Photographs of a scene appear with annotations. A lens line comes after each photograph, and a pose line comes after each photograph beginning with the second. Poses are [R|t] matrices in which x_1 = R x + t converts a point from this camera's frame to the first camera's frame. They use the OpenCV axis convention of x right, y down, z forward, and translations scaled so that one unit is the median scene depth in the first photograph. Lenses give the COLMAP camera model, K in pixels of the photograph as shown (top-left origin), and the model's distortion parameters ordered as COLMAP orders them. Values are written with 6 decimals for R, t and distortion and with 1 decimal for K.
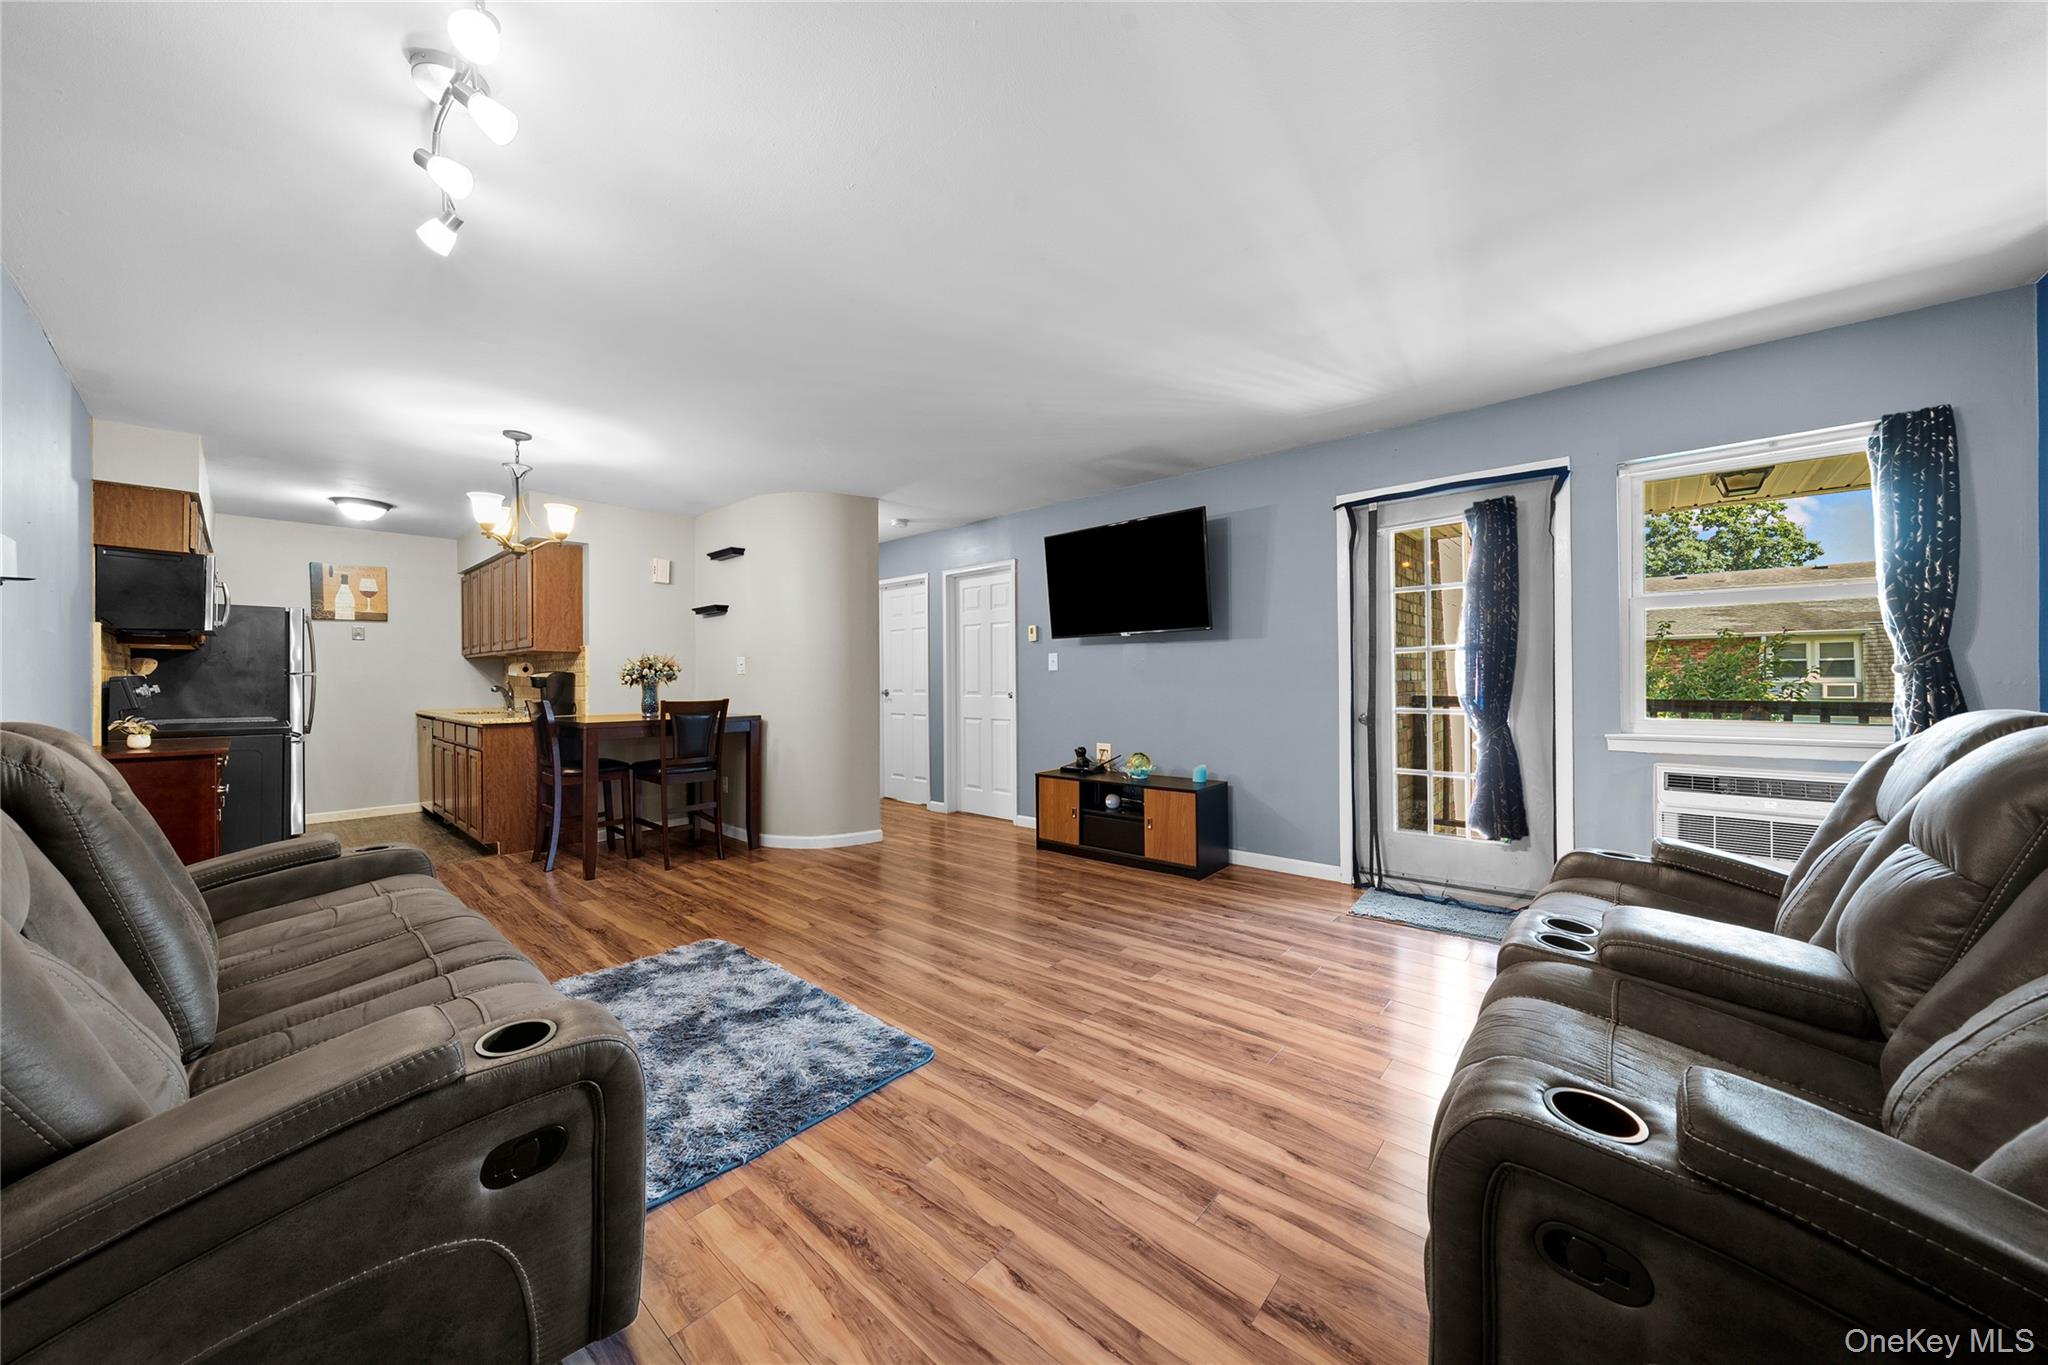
lens RADIAL K [[701.0, 0, 1017.5], [0, 701.0, 681.7], [0, 0, 1]] dist [-0.006209, 0.000137]
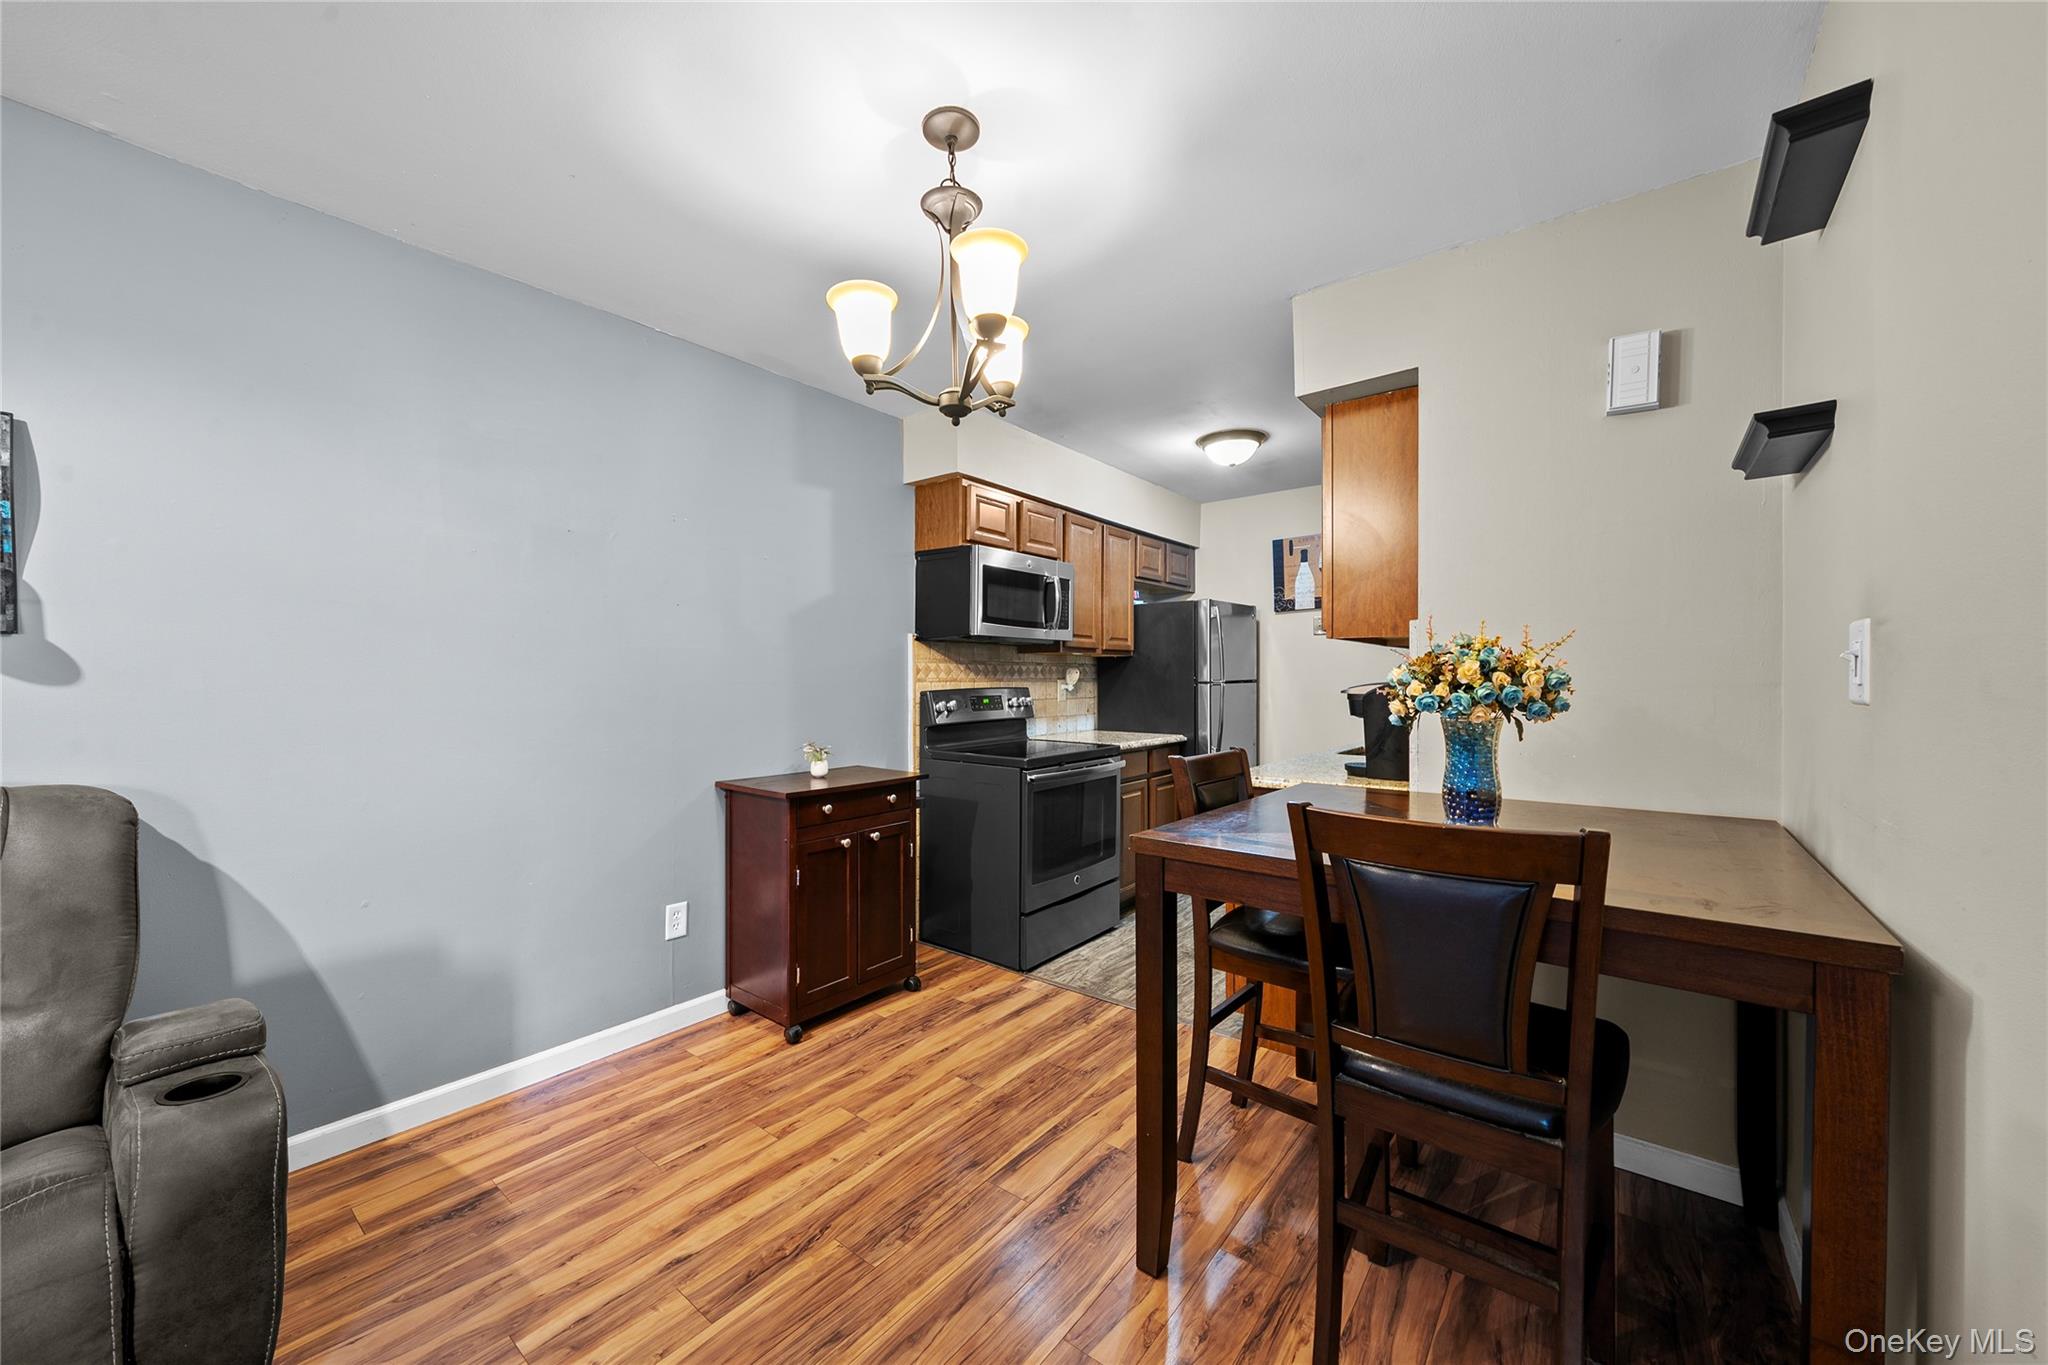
lens RADIAL K [[759.9, 0, 1021.8], [0, 759.9, 686.4], [0, 0, 1]] dist [-0.006511, 0.000212]
pose [[0.065150, 0.013627, -0.997782, -0.287810], [-0.000591, 0.999907, 0.013617, -0.028826], [0.997875, -0.000297, 0.065152, 1.136686]]
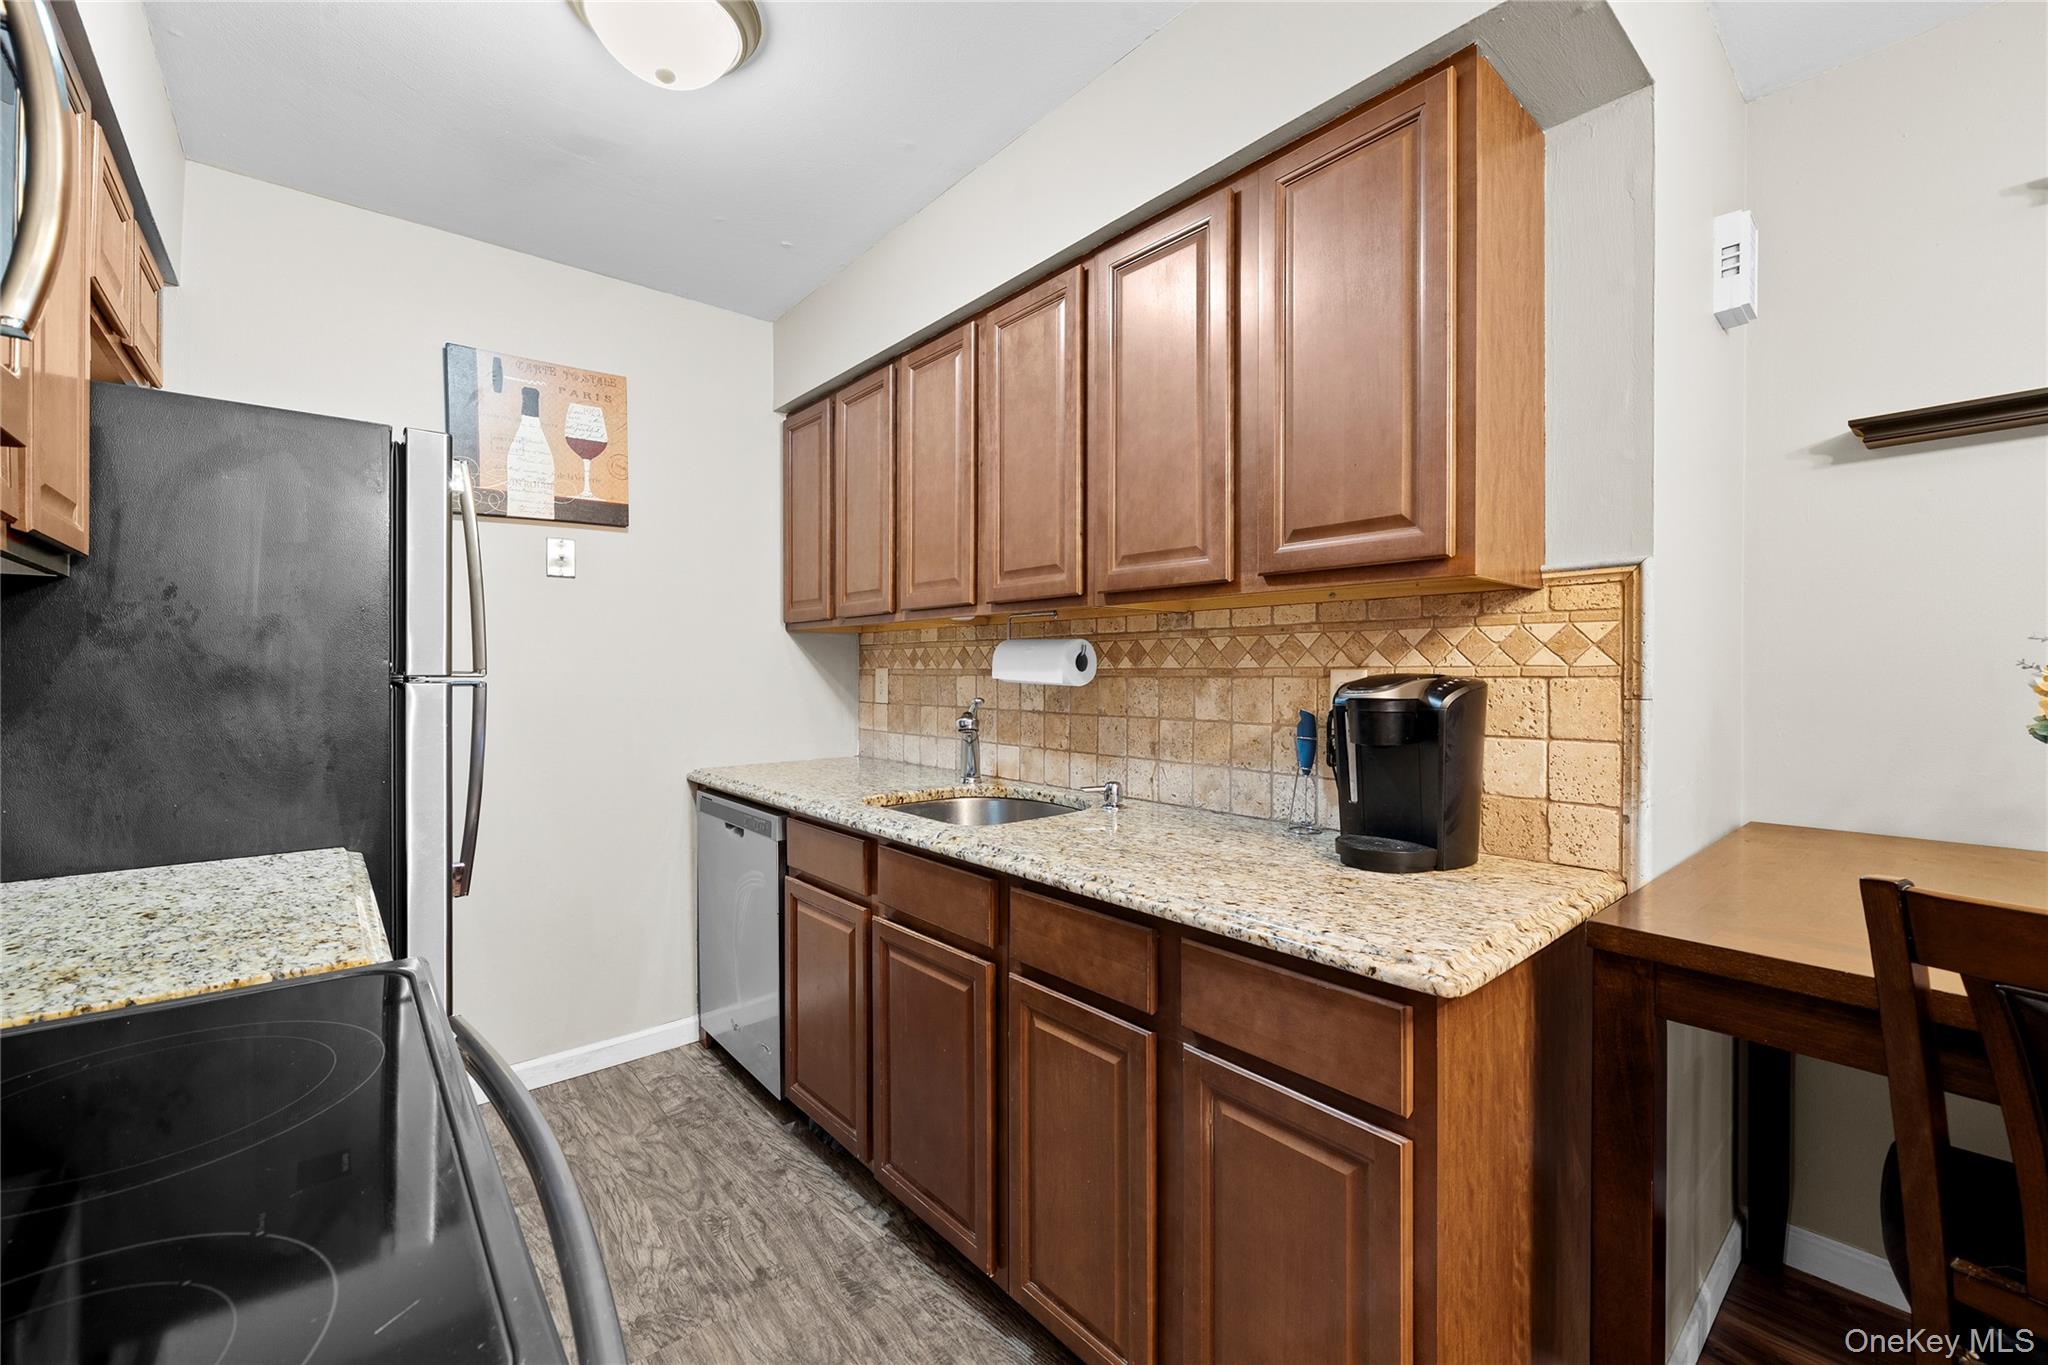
lens RADIAL K [[825.6, 0, 1022.6], [0, 825.6, 671.4], [0, 0, 1]] dist [-0.001513, -0.000253]
pose [[0.991885, 0.003773, -0.127084, -1.186425], [-0.003848, 0.999993, -0.000345, -0.022956], [0.127082, 0.000831, 0.991892, 1.103896]]
